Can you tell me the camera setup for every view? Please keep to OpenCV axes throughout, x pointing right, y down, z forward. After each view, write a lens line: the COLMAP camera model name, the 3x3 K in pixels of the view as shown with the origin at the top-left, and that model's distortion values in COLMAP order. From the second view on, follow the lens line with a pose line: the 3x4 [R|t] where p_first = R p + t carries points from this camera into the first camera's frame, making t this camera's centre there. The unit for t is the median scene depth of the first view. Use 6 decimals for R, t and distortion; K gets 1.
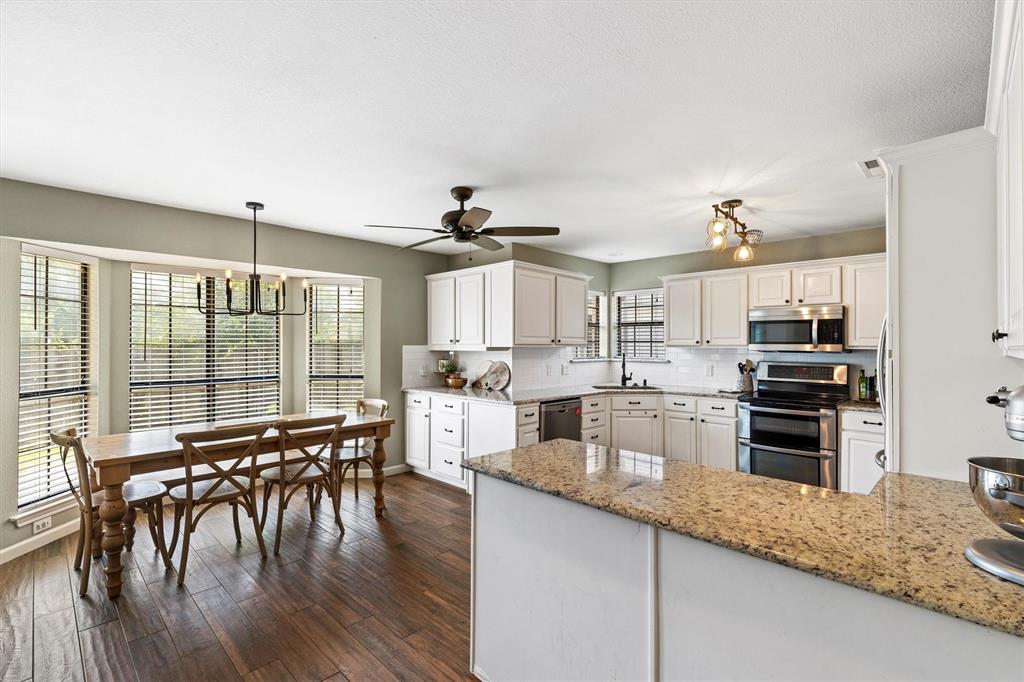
lens RADIAL K [[462.8, 0, 512.0], [0, 462.8, 341.0], [0, 0, 1]] dist [0.000537, 0.000052]
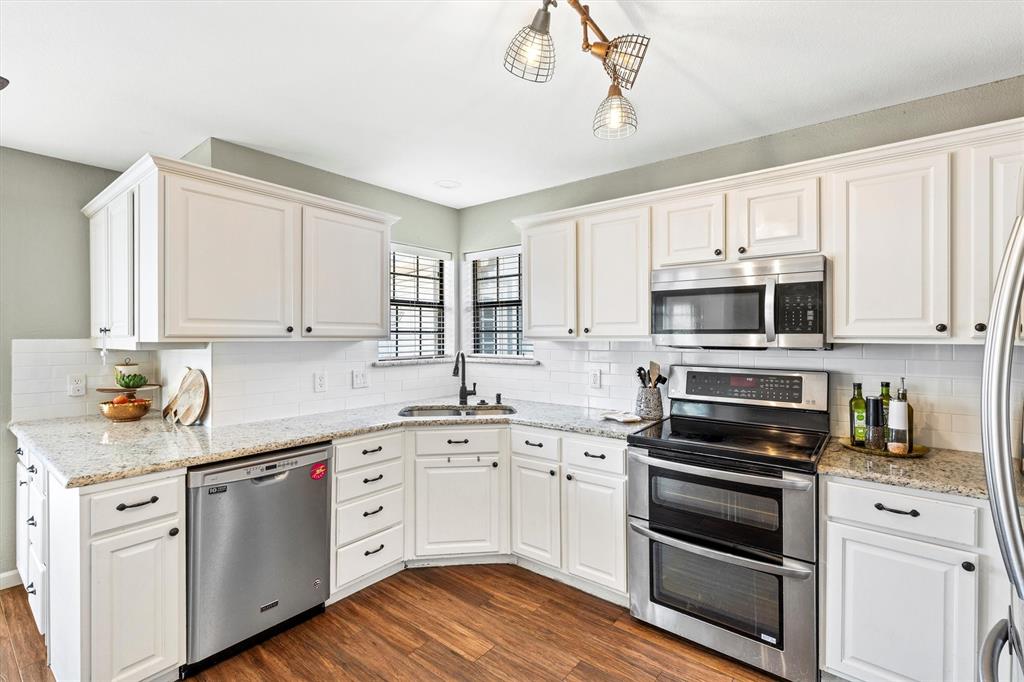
lens RADIAL K [[464.0, 0, 518.0], [0, 464.0, 334.8], [0, 0, 1]] dist [0.014250, -0.000071]
pose [[0.993874, -0.002689, 0.110483, 0.301927], [0.002323, 0.999991, 0.003438, 0.005357], [-0.110491, -0.003160, 0.993872, 0.486763]]
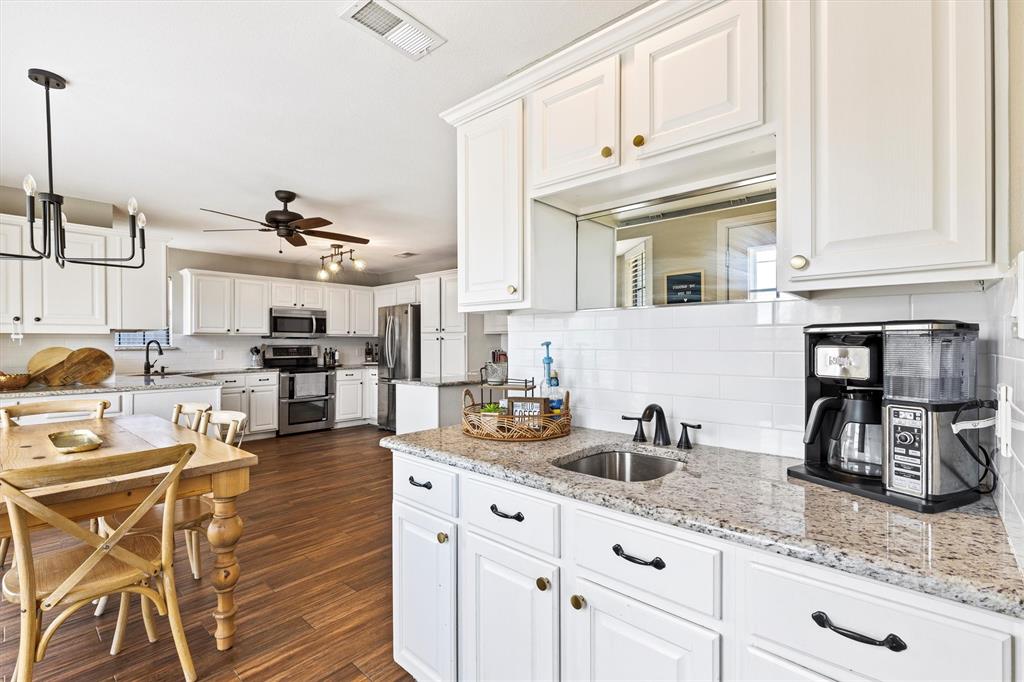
lens RADIAL K [[462.8, 0, 512.0], [0, 462.8, 341.0], [0, 0, 1]] dist [0.000537, 0.000052]
pose [[-0.046373, 0.001993, 0.998922, -0.935166], [-0.003428, 0.999992, -0.002154, 0.033559], [-0.998918, -0.003524, -0.046366, 0.348358]]
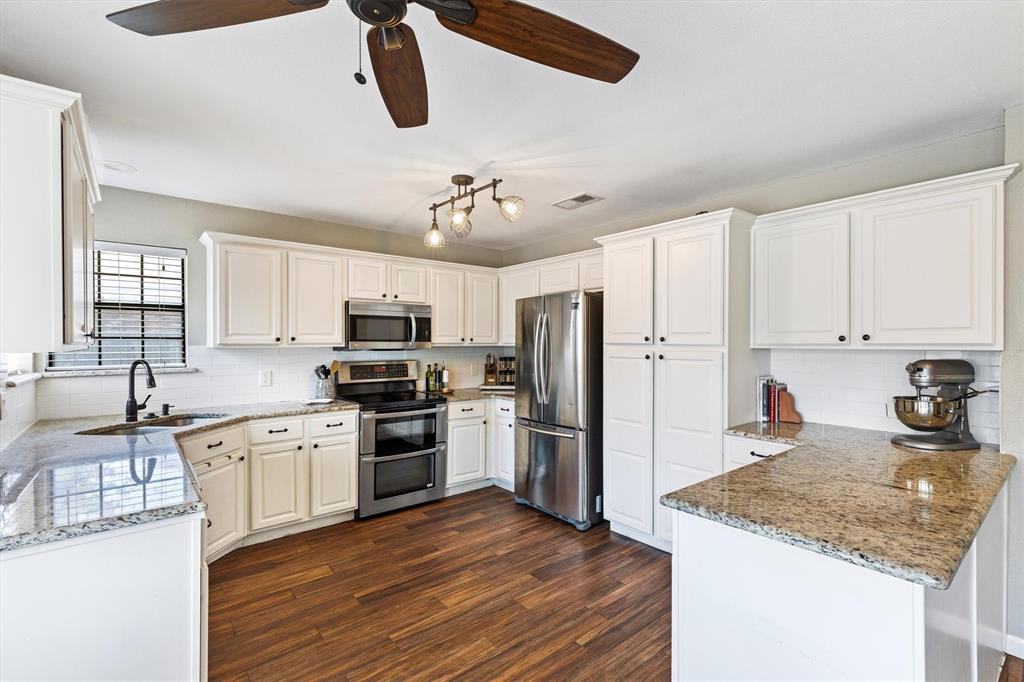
lens RADIAL K [[462.8, 0, 512.0], [0, 462.8, 341.0], [0, 0, 1]] dist [0.000537, 0.000052]
pose [[0.102385, -0.001300, 0.994744, -0.293627], [-0.005581, 0.999983, 0.001882, 0.001958], [-0.994729, -0.005744, 0.102376, 0.633761]]
